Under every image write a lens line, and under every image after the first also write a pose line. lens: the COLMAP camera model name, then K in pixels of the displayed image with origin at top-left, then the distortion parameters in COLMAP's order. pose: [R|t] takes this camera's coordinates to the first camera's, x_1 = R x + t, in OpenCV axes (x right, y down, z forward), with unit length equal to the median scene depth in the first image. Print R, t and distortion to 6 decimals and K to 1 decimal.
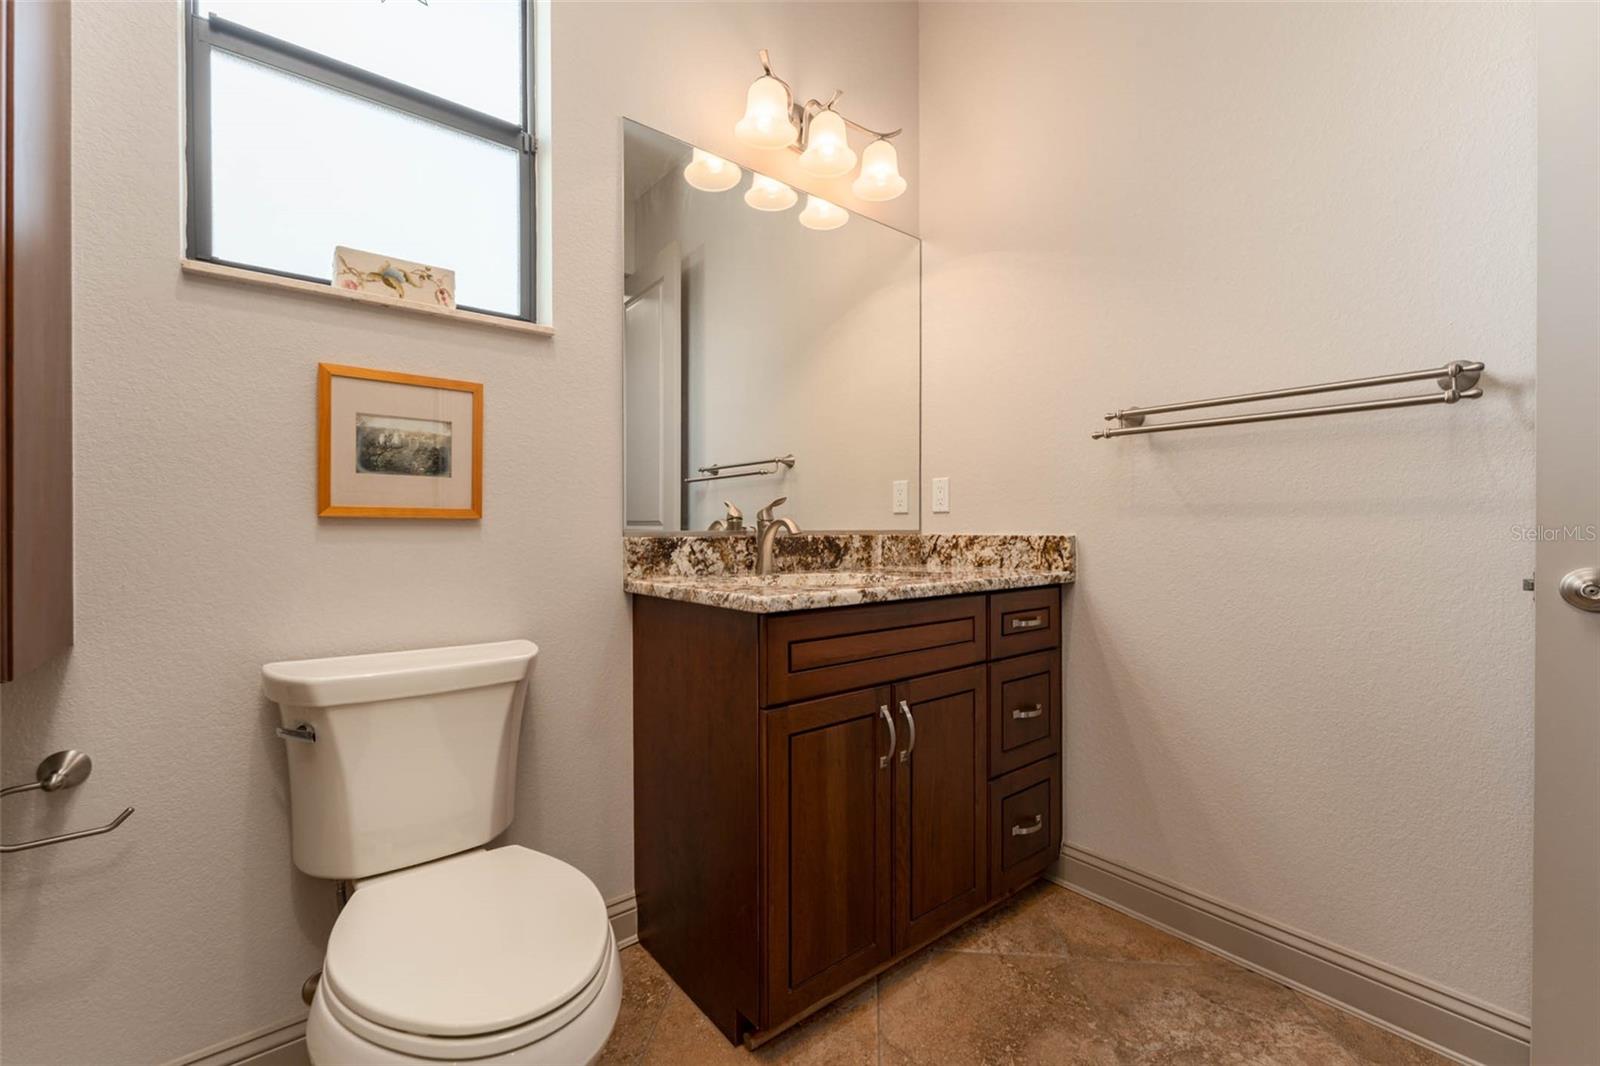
lens RADIAL K [[658.1, 0, 797.9], [0, 658.1, 533.2], [0, 0, 1]] dist [-0.001731, -0.000226]
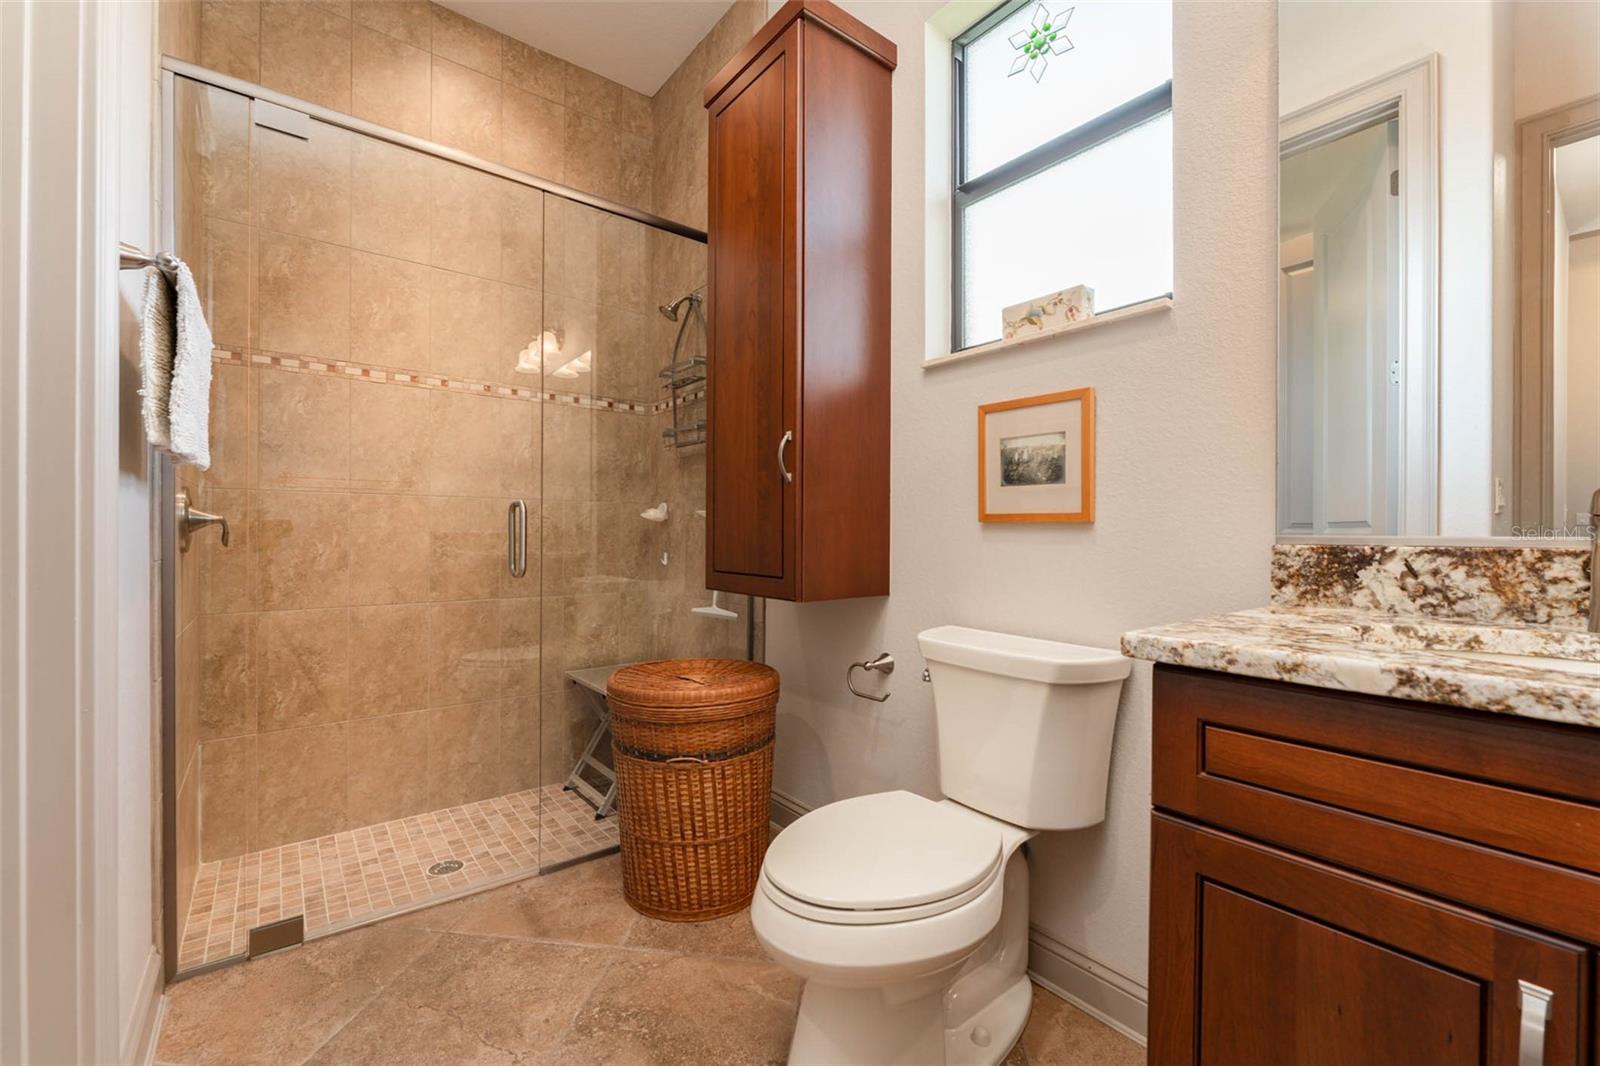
lens RADIAL K [[658.1, 0, 795.0], [0, 658.1, 535.3], [0, 0, 1]] dist [-0.001731, -0.000226]
pose [[-0.005428, 0.005809, -0.999968, 0.522680], [-0.010772, 0.999925, 0.005867, -0.002930], [0.999927, 0.010804, -0.005365, 0.556905]]
